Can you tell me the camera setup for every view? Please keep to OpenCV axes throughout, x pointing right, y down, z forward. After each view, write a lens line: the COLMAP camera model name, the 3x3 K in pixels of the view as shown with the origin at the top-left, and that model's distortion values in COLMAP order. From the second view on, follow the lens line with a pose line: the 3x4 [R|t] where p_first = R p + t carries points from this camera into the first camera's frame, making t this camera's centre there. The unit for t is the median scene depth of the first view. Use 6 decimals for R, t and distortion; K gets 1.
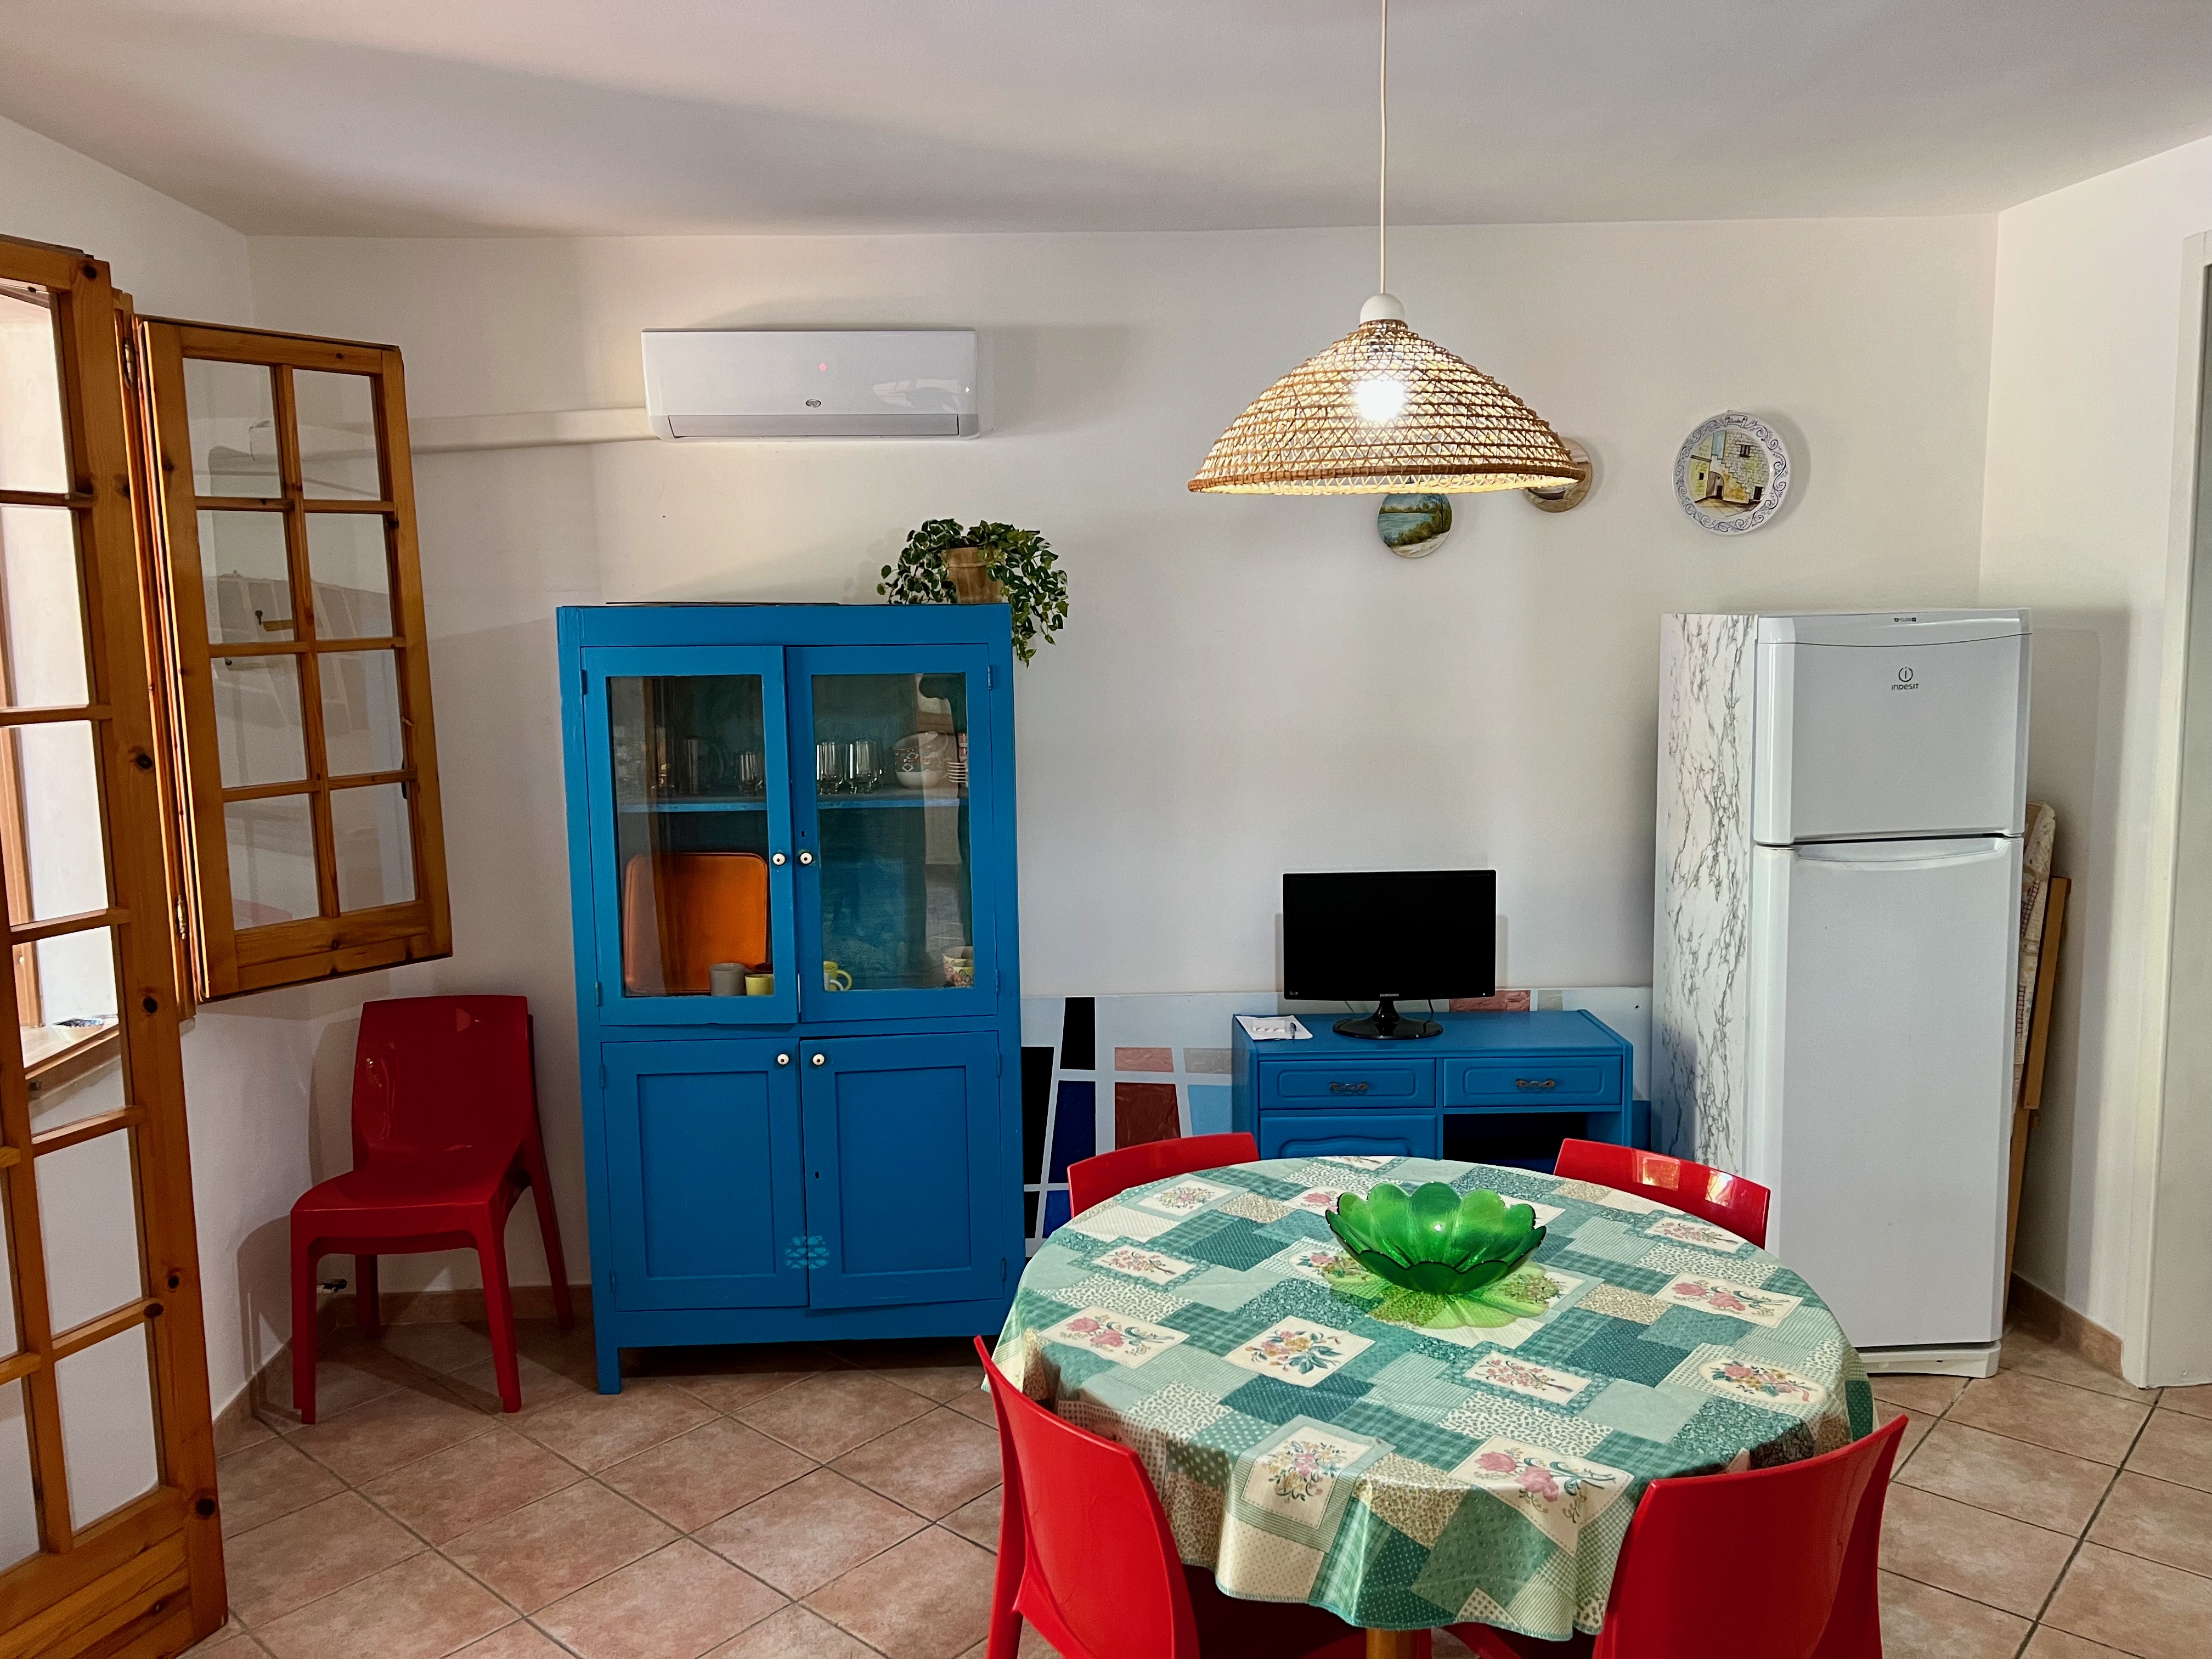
lens RADIAL K [[1667.2, 0, 1102.8], [0, 1667.2, 822.7], [0, 0, 1]] dist [0.082385, -0.080587]
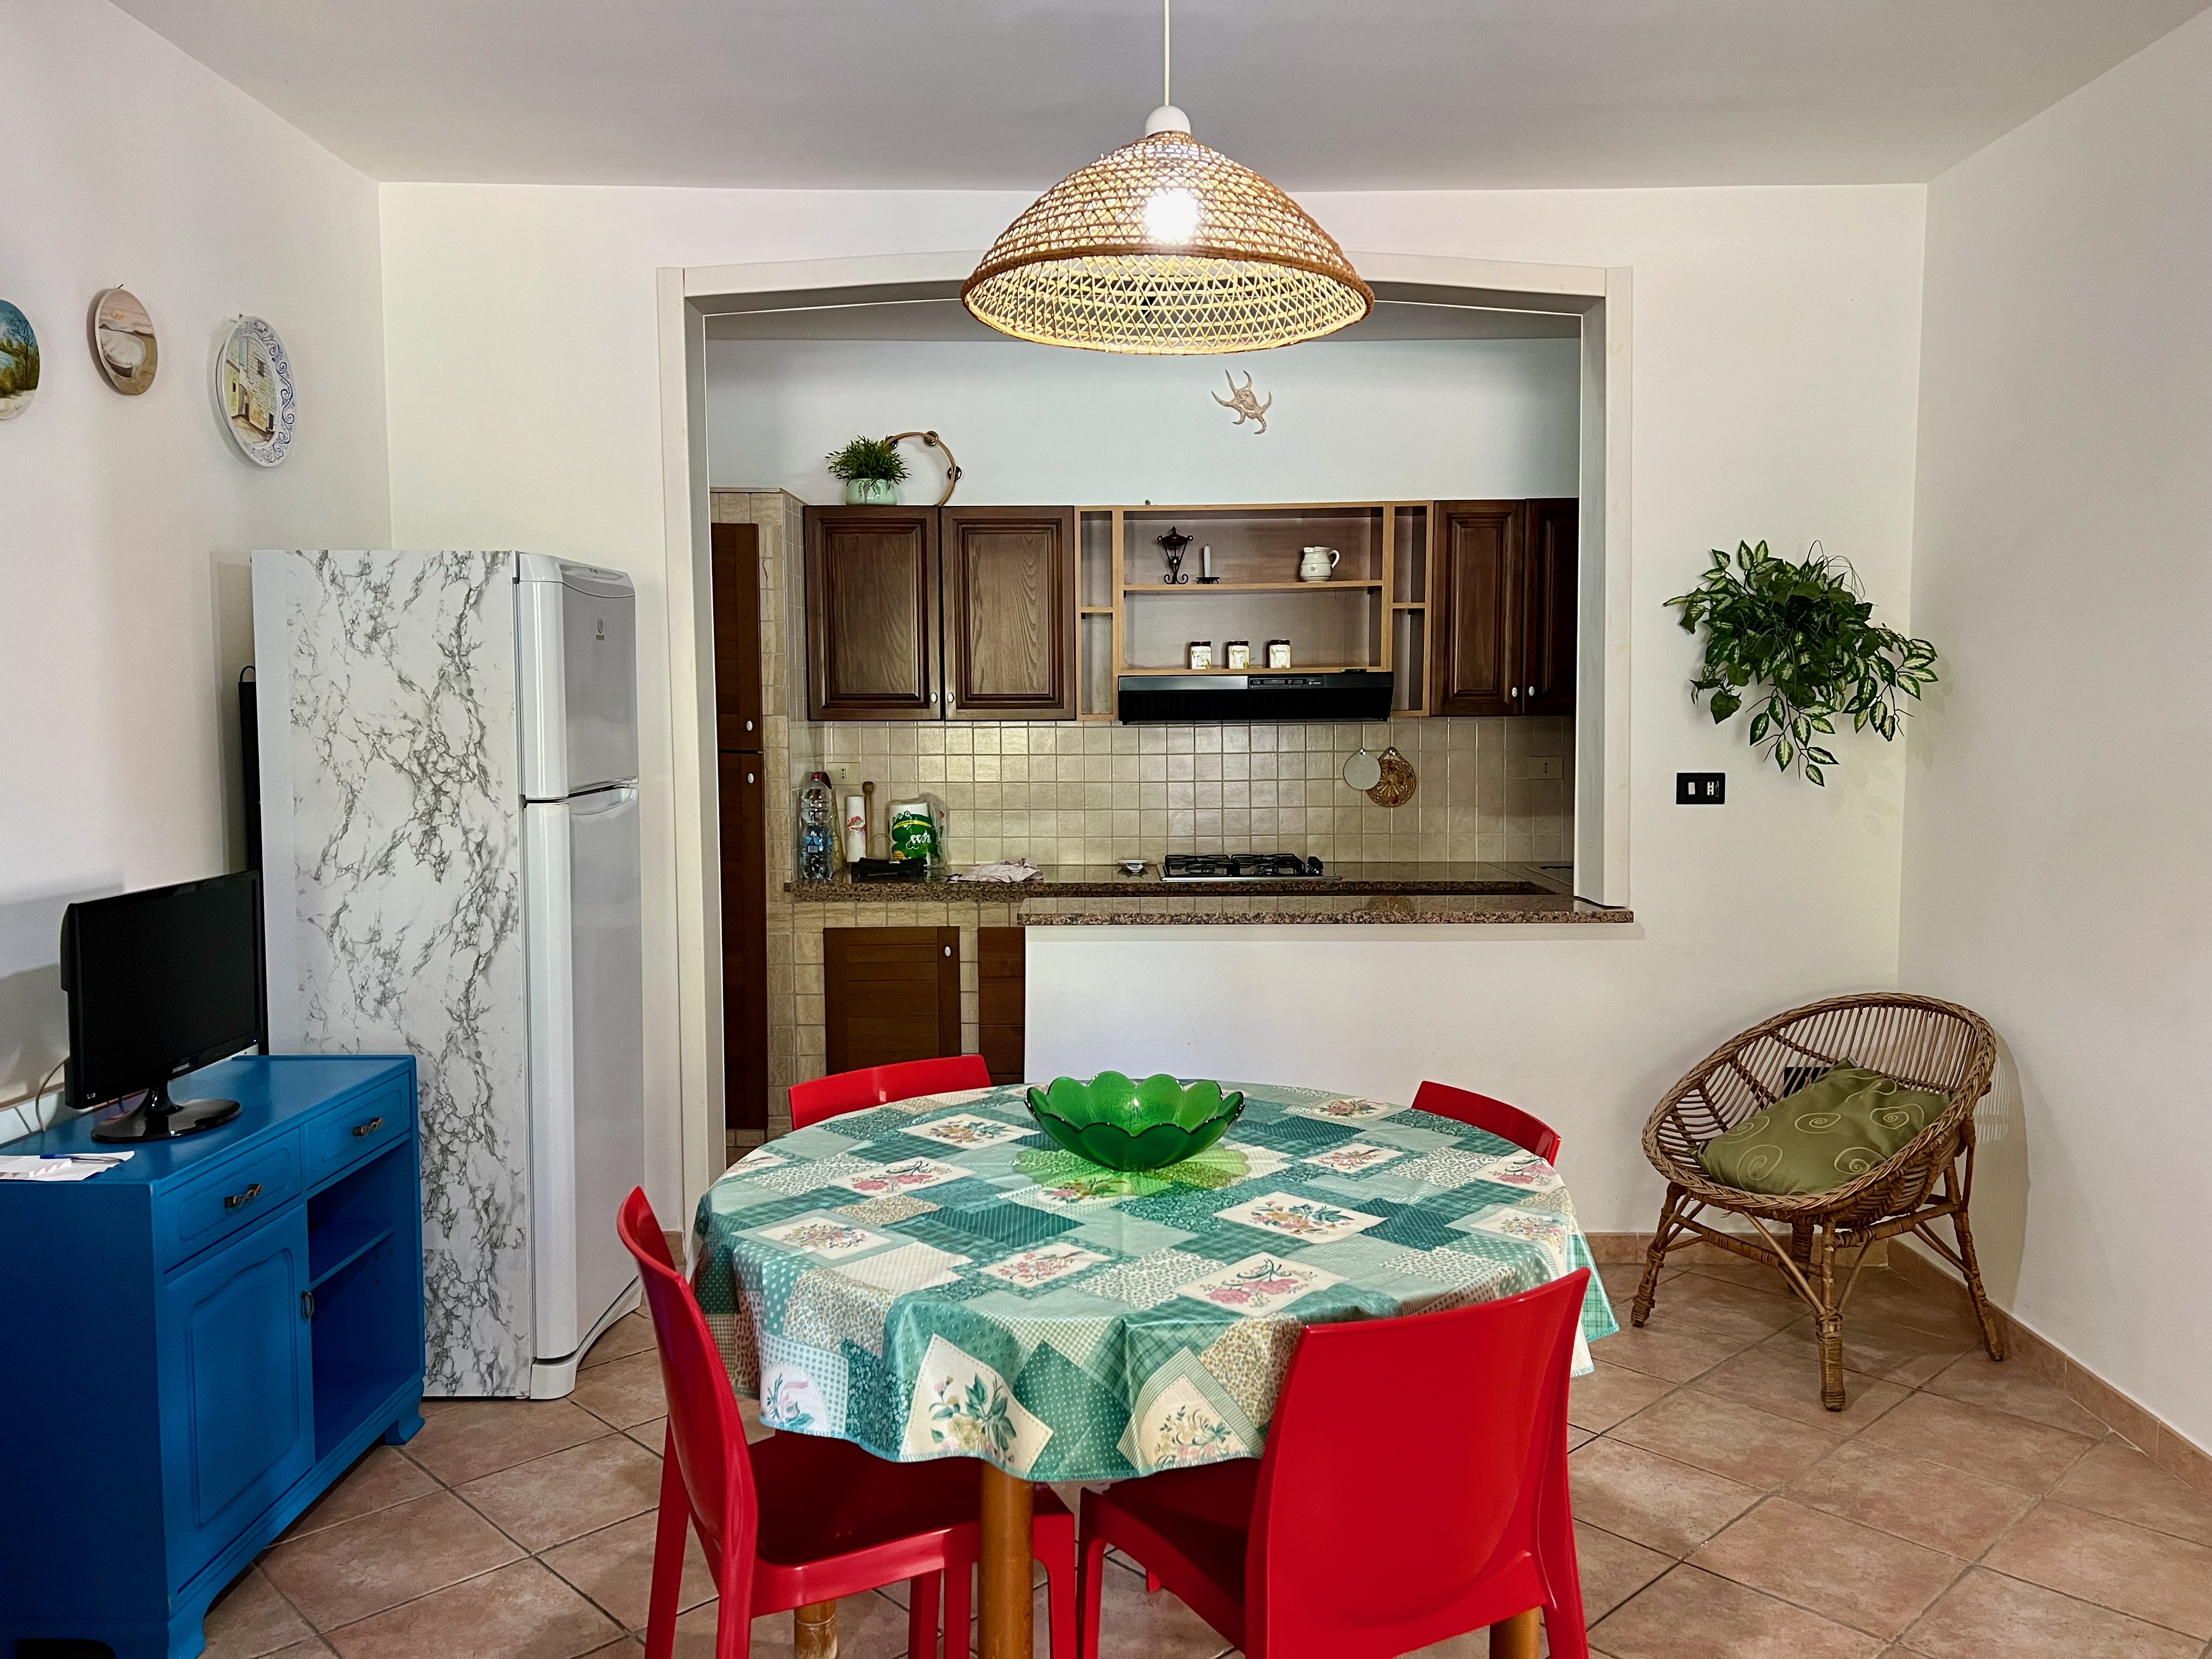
lens RADIAL K [[1667.2, 0, 1100.6], [0, 1667.2, 829.9], [0, 0, 1]] dist [0.082385, -0.080587]
pose [[0.076816, -0.056213, 0.995459, -0.723191], [0.129821, 0.990474, 0.045913, 0.037559], [-0.988557, 0.125705, 0.083382, 0.894573]]
